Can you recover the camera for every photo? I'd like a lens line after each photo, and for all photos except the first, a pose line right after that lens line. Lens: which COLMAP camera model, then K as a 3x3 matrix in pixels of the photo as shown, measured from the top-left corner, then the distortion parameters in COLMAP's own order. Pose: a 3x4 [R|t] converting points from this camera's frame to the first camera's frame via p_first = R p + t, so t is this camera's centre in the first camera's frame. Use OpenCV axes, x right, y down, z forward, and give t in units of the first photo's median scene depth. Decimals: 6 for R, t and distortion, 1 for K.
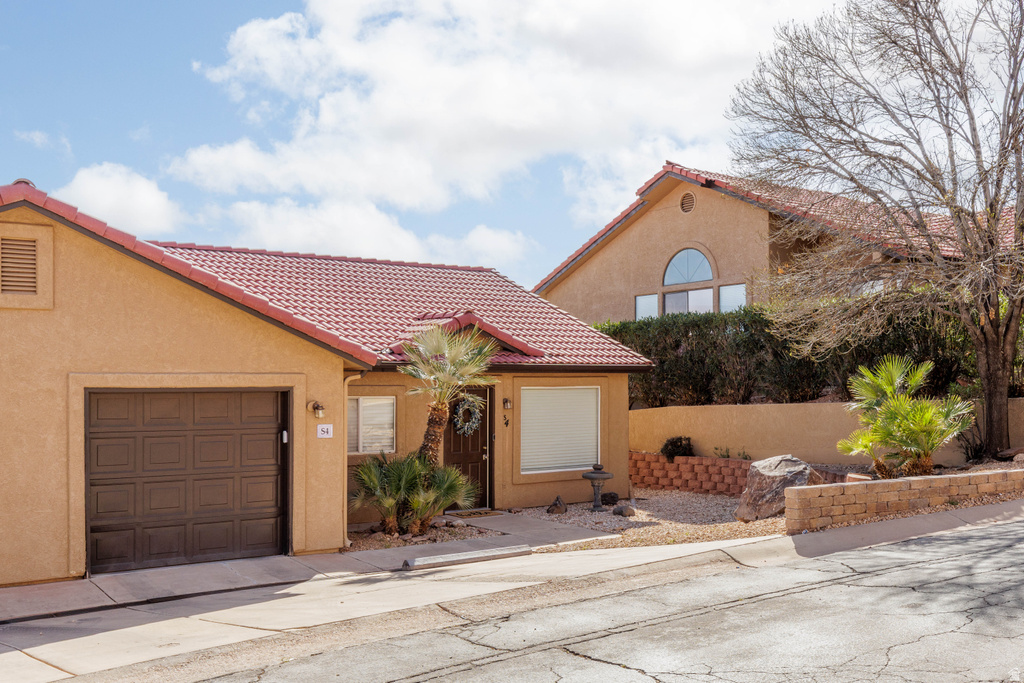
lens RADIAL K [[1046.3, 0, 513.5], [0, 1046.3, 384.7], [0, 0, 1]] dist [0.008844, -0.000578]
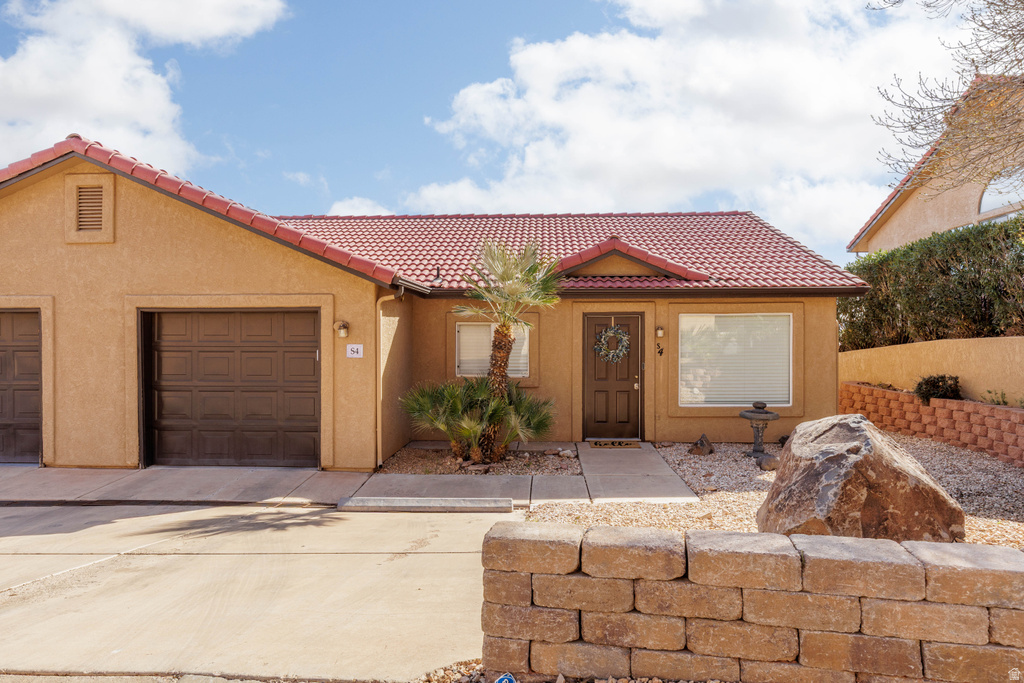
lens RADIAL K [[586.2, 0, 512.0], [0, 586.2, 341.5], [0, 0, 1]] dist [0.002805, -0.000384]
pose [[0.778902, 0.007536, -0.627101, 0.293226], [-0.002077, 0.999953, 0.009437, 0.029712], [0.627143, -0.006049, 0.778881, 0.657075]]
